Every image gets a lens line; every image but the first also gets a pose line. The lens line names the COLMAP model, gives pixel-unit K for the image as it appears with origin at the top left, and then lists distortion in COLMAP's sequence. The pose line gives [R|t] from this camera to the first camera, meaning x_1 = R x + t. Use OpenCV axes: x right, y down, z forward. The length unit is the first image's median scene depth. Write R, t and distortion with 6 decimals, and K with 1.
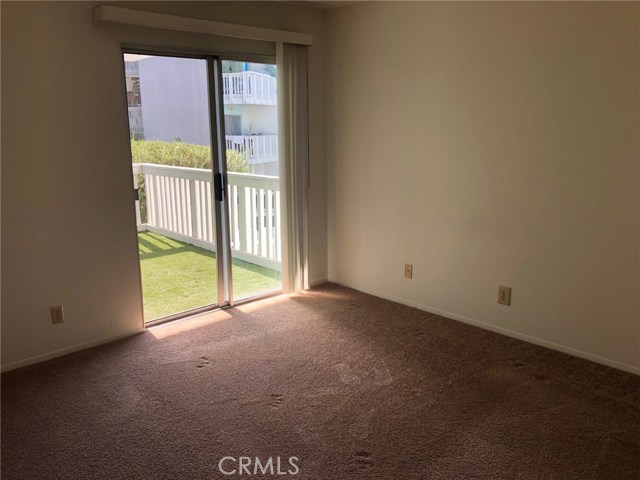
lens RADIAL K [[518.3, 0, 319.4], [0, 518.3, 241.3], [0, 0, 1]] dist [0.048233, -0.036159]
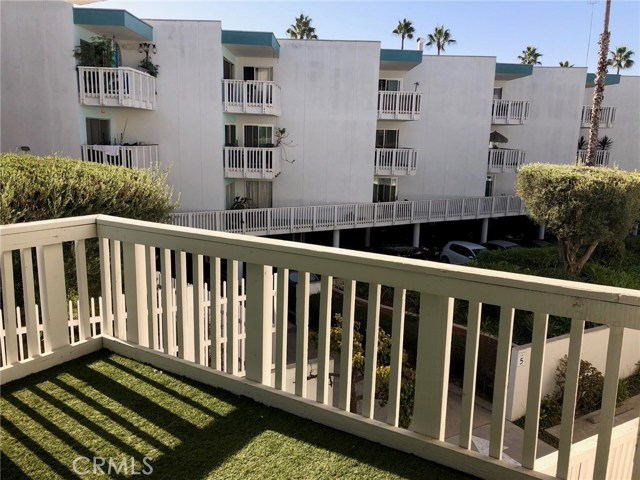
lens RADIAL K [[518.3, 0, 305.2], [0, 518.3, 234.9], [0, 0, 1]] dist [0.048233, -0.036159]
pose [[0.960623, -0.023201, 0.276886, -0.098102], [0.031335, 0.999197, -0.024986, -0.038884], [-0.276084, 0.032679, 0.960578, 0.161758]]
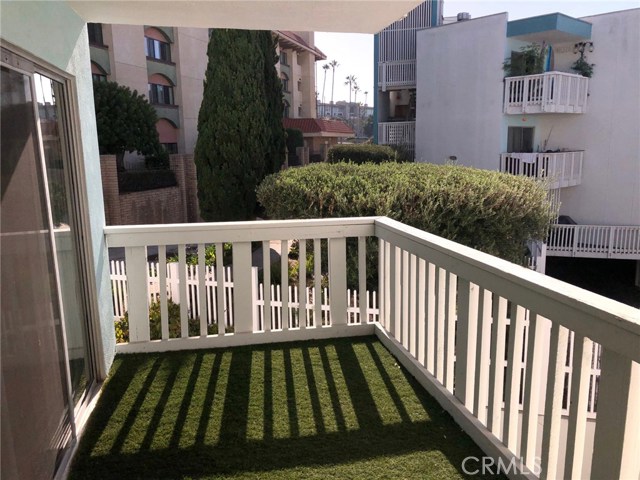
lens RADIAL K [[518.3, 0, 321.5], [0, 518.3, 236.3], [0, 0, 1]] dist [0.048233, -0.036159]
pose [[0.873797, 0.079596, -0.479732, -0.042335], [-0.096028, 0.995331, -0.009765, -0.040581], [0.476715, 0.054601, 0.877361, 0.165885]]
